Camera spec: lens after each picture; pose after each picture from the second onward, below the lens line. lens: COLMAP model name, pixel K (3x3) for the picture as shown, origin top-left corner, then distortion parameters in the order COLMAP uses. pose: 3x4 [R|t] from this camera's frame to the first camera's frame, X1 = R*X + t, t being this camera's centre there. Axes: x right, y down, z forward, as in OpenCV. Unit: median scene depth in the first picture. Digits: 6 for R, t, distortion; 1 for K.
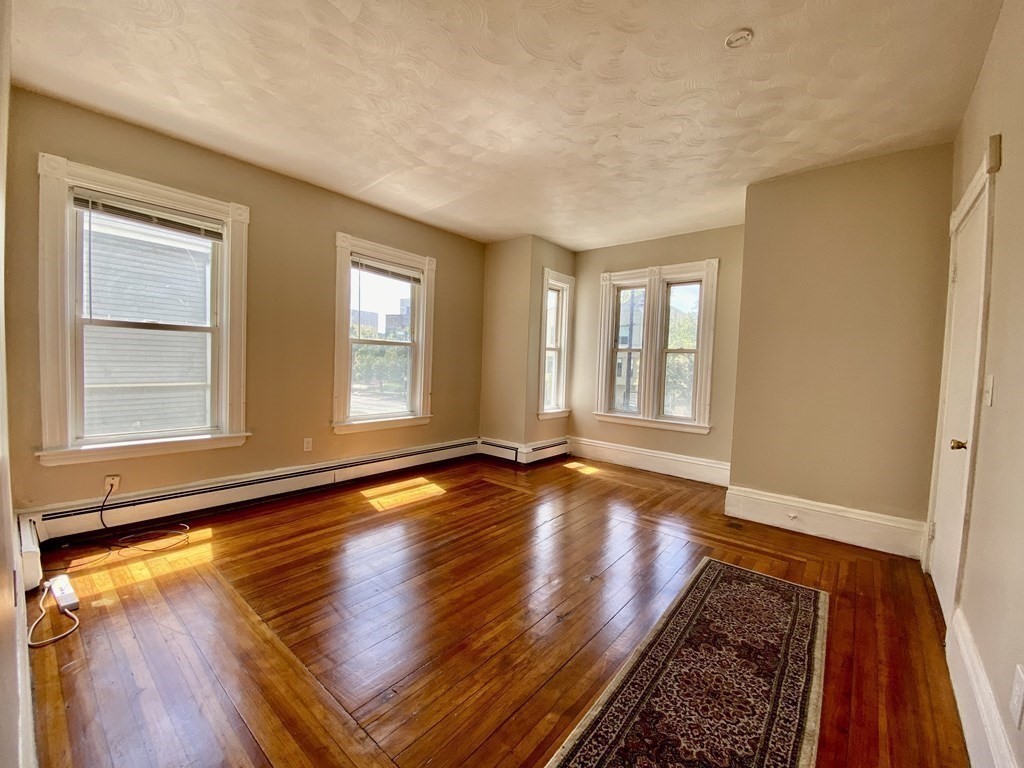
lens RADIAL K [[416.2, 0, 520.1], [0, 416.2, 379.2], [0, 0, 1]] dist [0.013465, -0.018162]
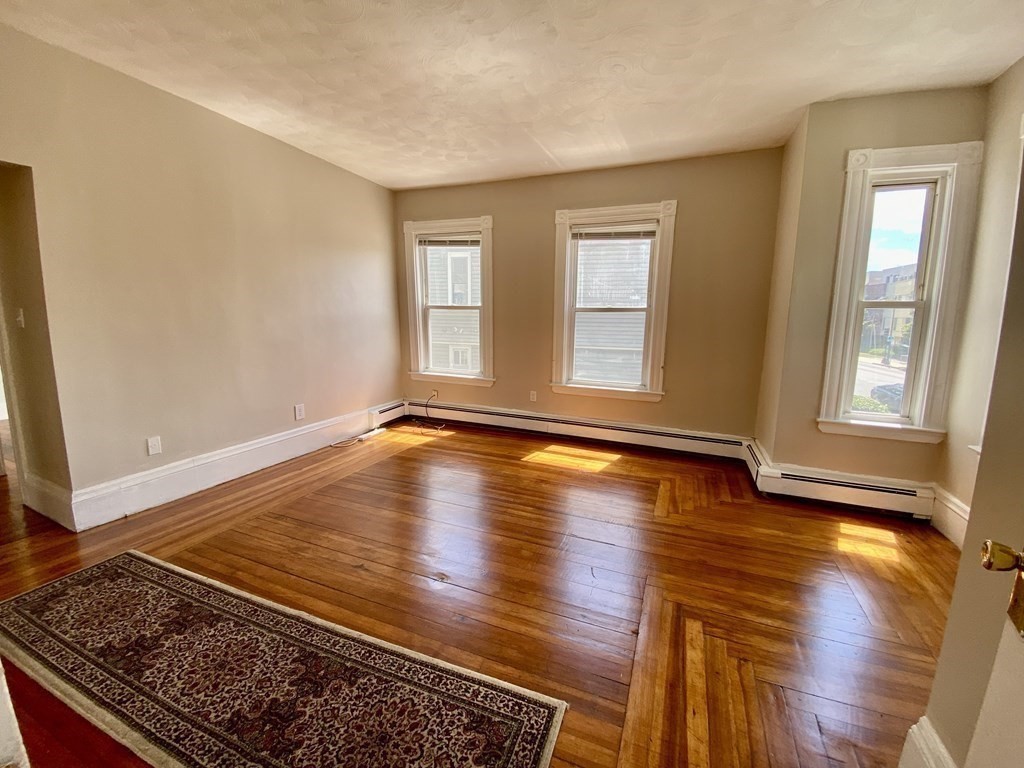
lens RADIAL K [[417.7, 0, 512.0], [0, 417.7, 384.0], [0, 0, 1]] dist [0.042454, -0.027520]
pose [[0.283428, 0.127607, -0.950466, 0.778506], [-0.045340, 0.991782, 0.119633, -0.031026], [0.957921, 0.009187, 0.286884, 0.691495]]
